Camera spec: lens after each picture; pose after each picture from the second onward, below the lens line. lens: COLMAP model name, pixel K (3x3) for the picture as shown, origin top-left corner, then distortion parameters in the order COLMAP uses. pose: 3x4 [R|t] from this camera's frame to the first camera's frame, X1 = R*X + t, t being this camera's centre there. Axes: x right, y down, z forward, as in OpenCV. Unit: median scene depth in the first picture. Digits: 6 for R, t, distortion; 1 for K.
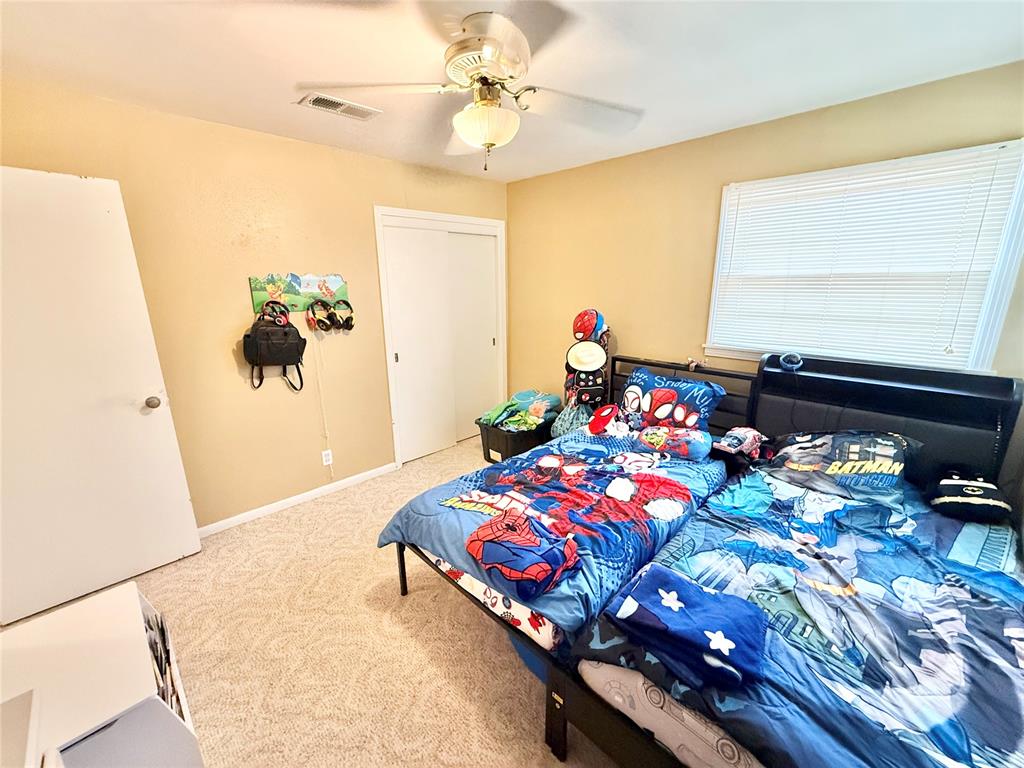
lens RADIAL K [[415.1, 0, 507.5], [0, 415.1, 385.5], [0, 0, 1]] dist [-0.001220, 0.000185]
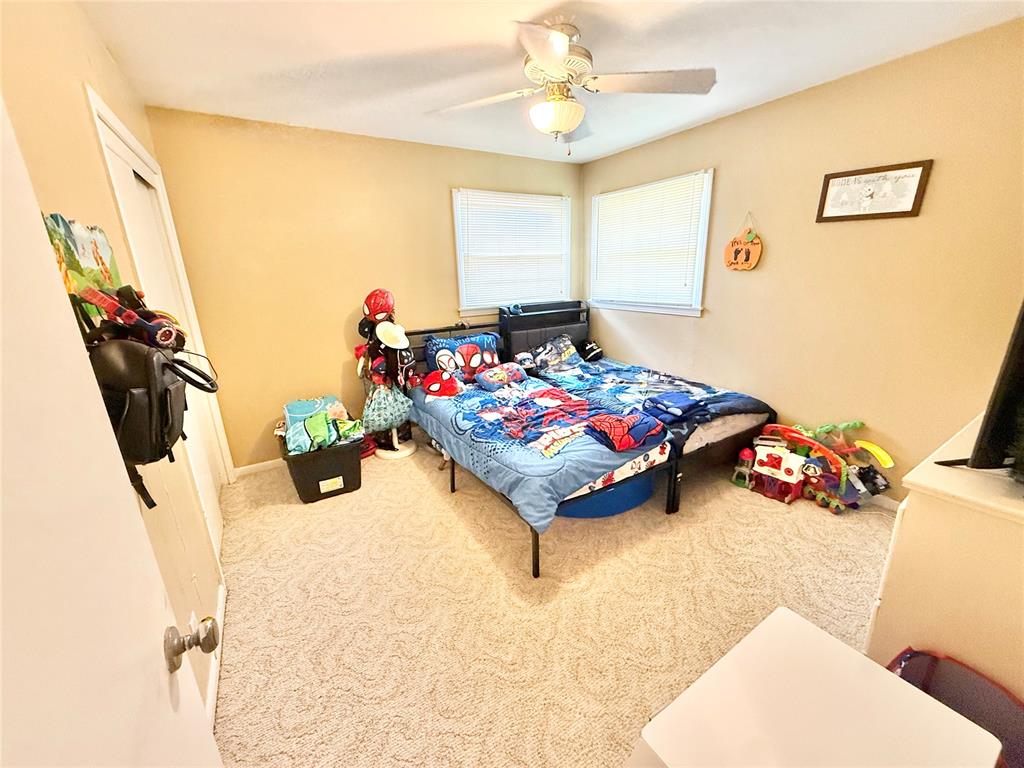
lens RADIAL K [[404.4, 0, 520.8], [0, 404.4, 384.9], [0, 0, 1]] dist [0.000954, 0.000265]
pose [[0.215473, -0.268465, 0.938881, -1.047056], [0.265551, 0.941342, 0.208225, -0.121052], [-0.939710, 0.204454, 0.274125, 0.707578]]
